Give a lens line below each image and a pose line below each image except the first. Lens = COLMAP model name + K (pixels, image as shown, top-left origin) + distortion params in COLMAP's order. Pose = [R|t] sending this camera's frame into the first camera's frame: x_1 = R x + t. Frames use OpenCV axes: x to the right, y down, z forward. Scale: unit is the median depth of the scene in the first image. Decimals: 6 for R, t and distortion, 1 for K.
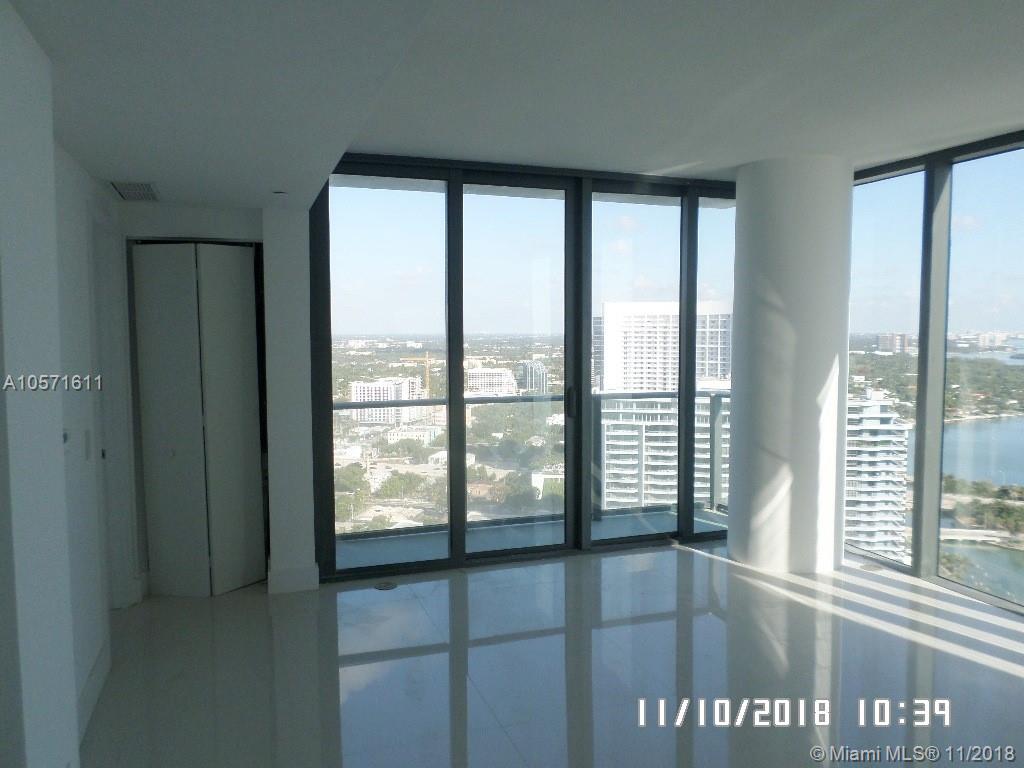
lens RADIAL K [[783.8, 0, 514.1], [0, 783.8, 383.3], [0, 0, 1]] dist [0.003350, -0.014833]
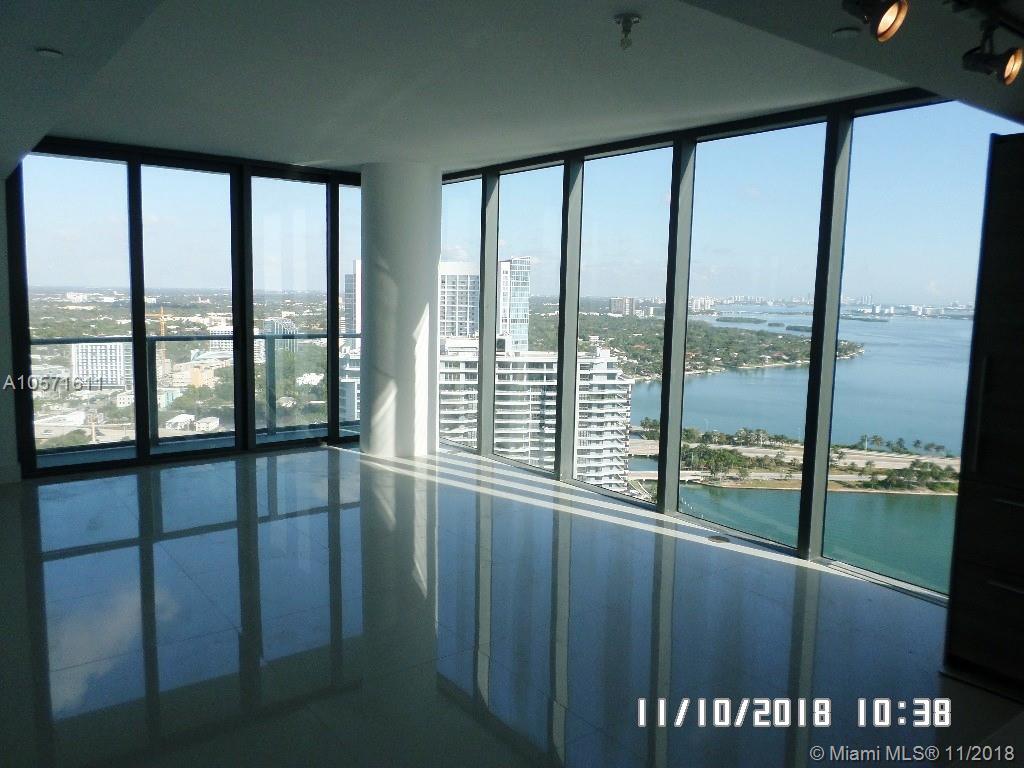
lens RADIAL K [[783.8, 0, 509.1], [0, 783.8, 379.8], [0, 0, 1]] dist [0.003350, -0.014833]
pose [[0.953943, -0.011691, 0.299760, 0.105726], [-0.002567, 0.998886, 0.047128, 0.030371], [-0.299977, -0.045727, 0.952850, -0.359885]]
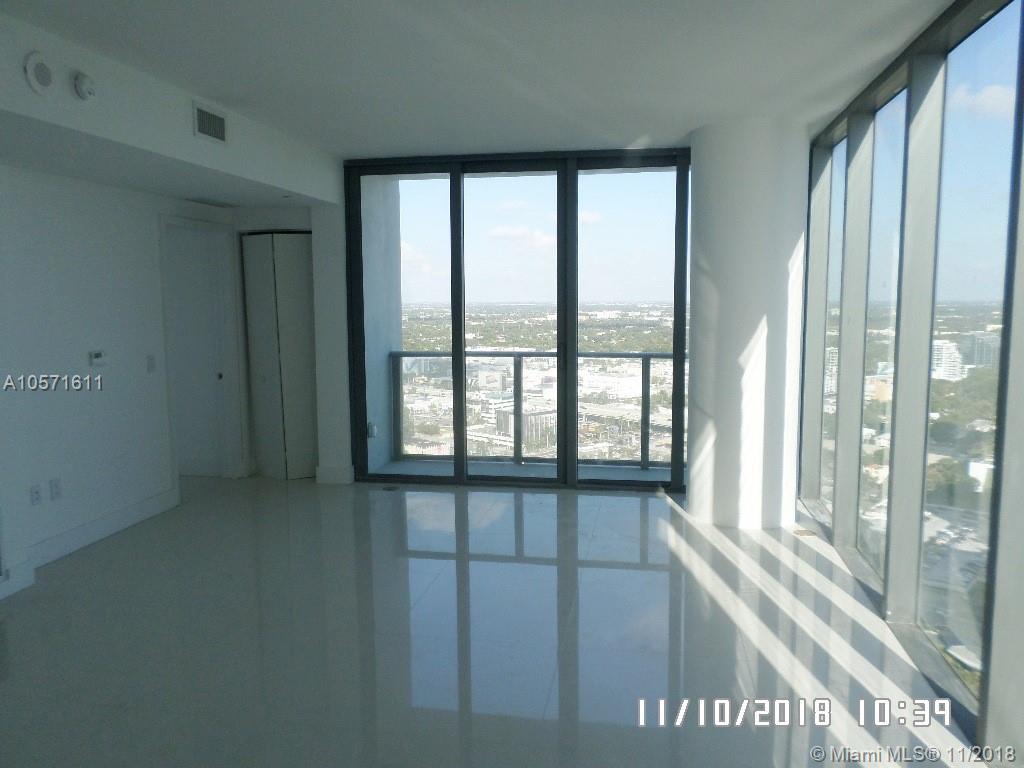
lens RADIAL K [[783.8, 0, 517.5], [0, 783.8, 380.4], [0, 0, 1]] dist [0.003350, -0.014833]
pose [[0.868999, 0.049961, -0.492284, 0.562661], [-0.031054, 0.998435, 0.046511, 0.007864], [0.493838, -0.025131, 0.869191, -0.028674]]
